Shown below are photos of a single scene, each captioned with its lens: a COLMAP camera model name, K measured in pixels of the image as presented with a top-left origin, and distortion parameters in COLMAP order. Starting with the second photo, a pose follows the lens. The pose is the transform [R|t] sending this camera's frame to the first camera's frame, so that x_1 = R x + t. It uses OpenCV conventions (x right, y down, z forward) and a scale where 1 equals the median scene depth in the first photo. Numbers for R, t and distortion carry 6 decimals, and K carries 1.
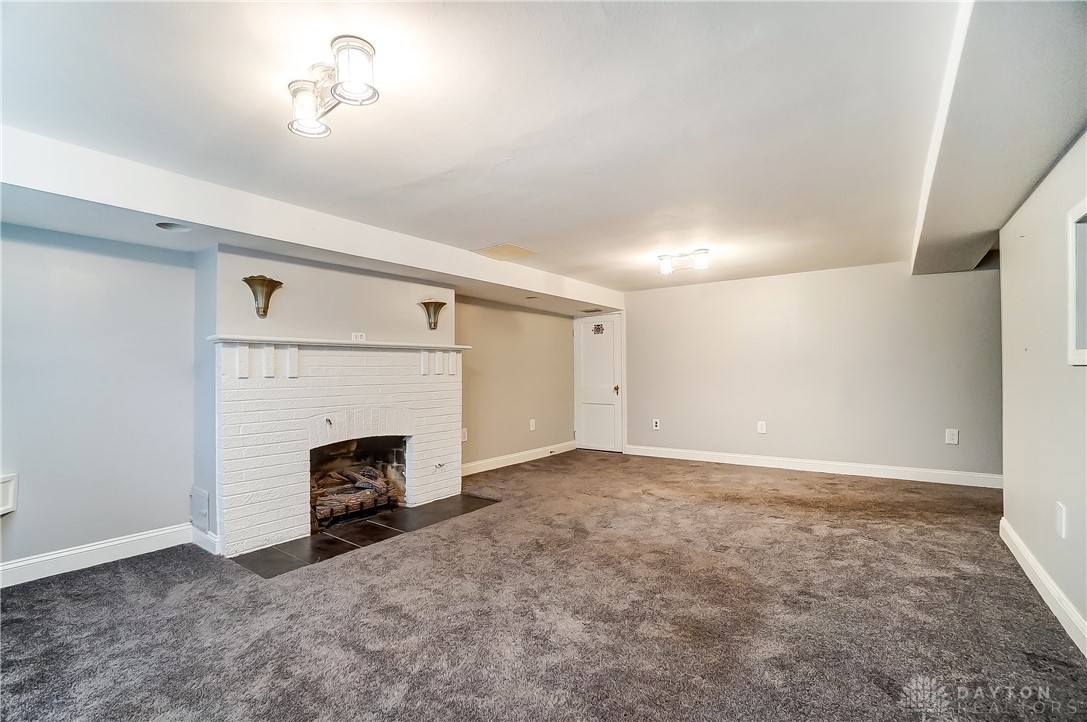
lens RADIAL K [[487.1, 0, 540.9], [0, 487.1, 368.9], [0, 0, 1]] dist [-0.048787, 0.000256]
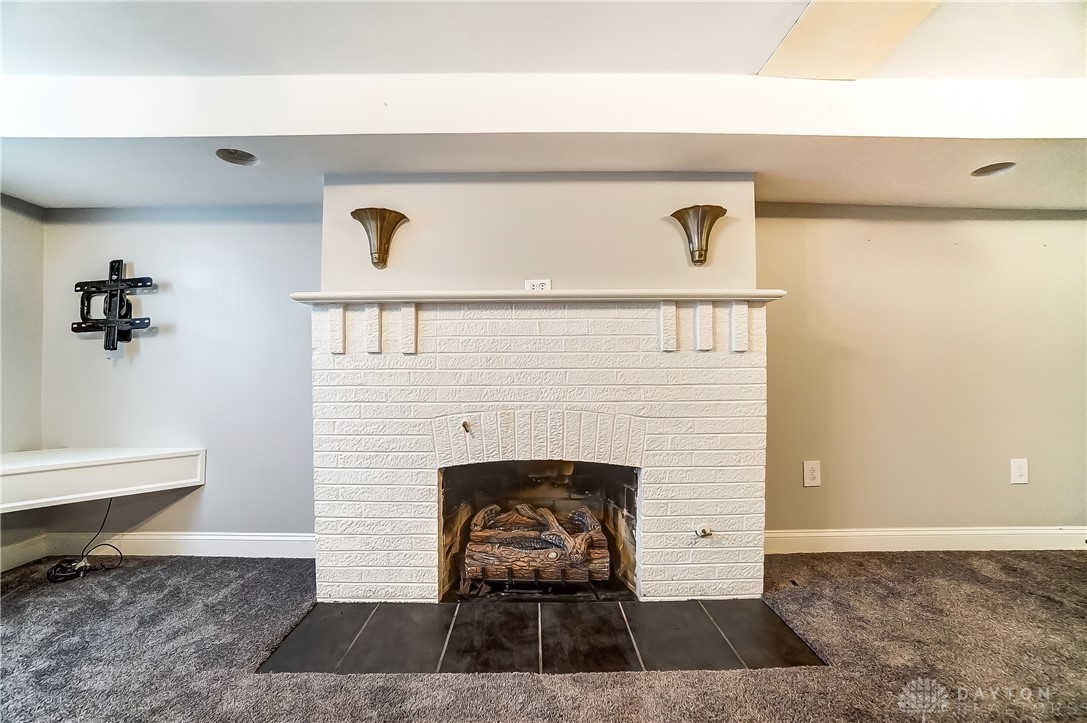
lens RADIAL K [[487.1, 0, 540.9], [0, 487.1, 369.4], [0, 0, 1]] dist [-0.048787, 0.000256]
pose [[0.603858, 0.006615, -0.797065, 0.091489], [0.000171, 0.999964, 0.008428, 0.028027], [0.797092, -0.005226, 0.603835, 0.616732]]
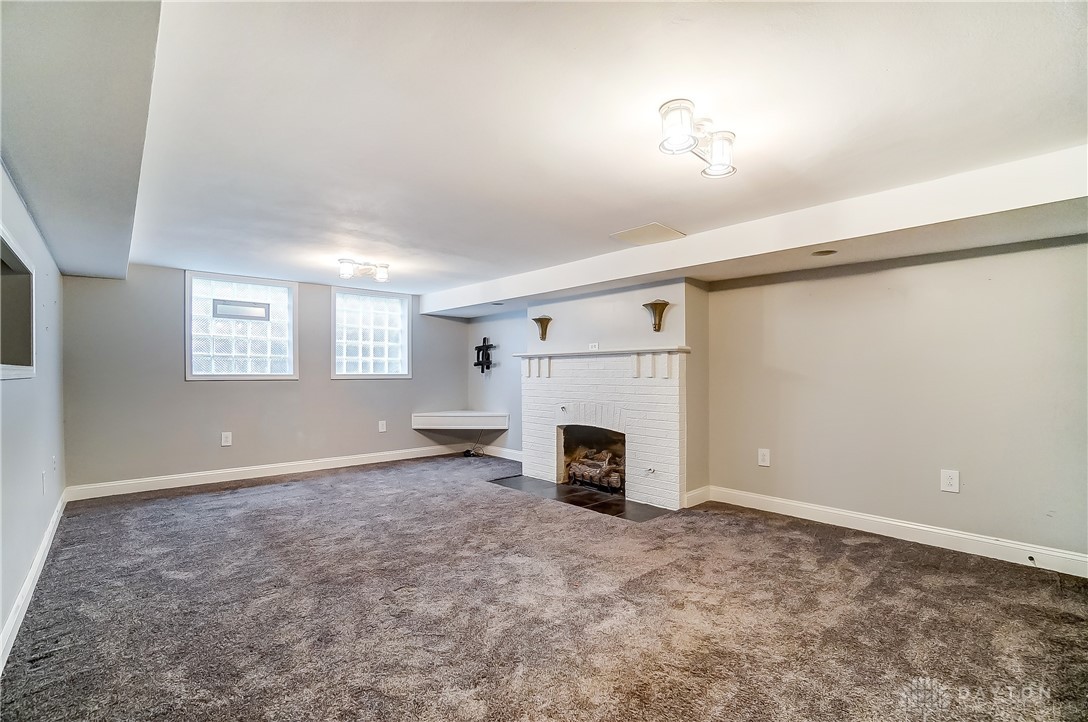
lens RADIAL K [[491.9, 0, 545.0], [0, 491.9, 375.5], [0, 0, 1]] dist [-0.110207, -0.000114]
pose [[-0.187892, 0.011873, -0.982118, 0.867225], [-0.000282, 0.999926, 0.012142, -0.005047], [0.982190, 0.002559, -0.187875, 1.063373]]
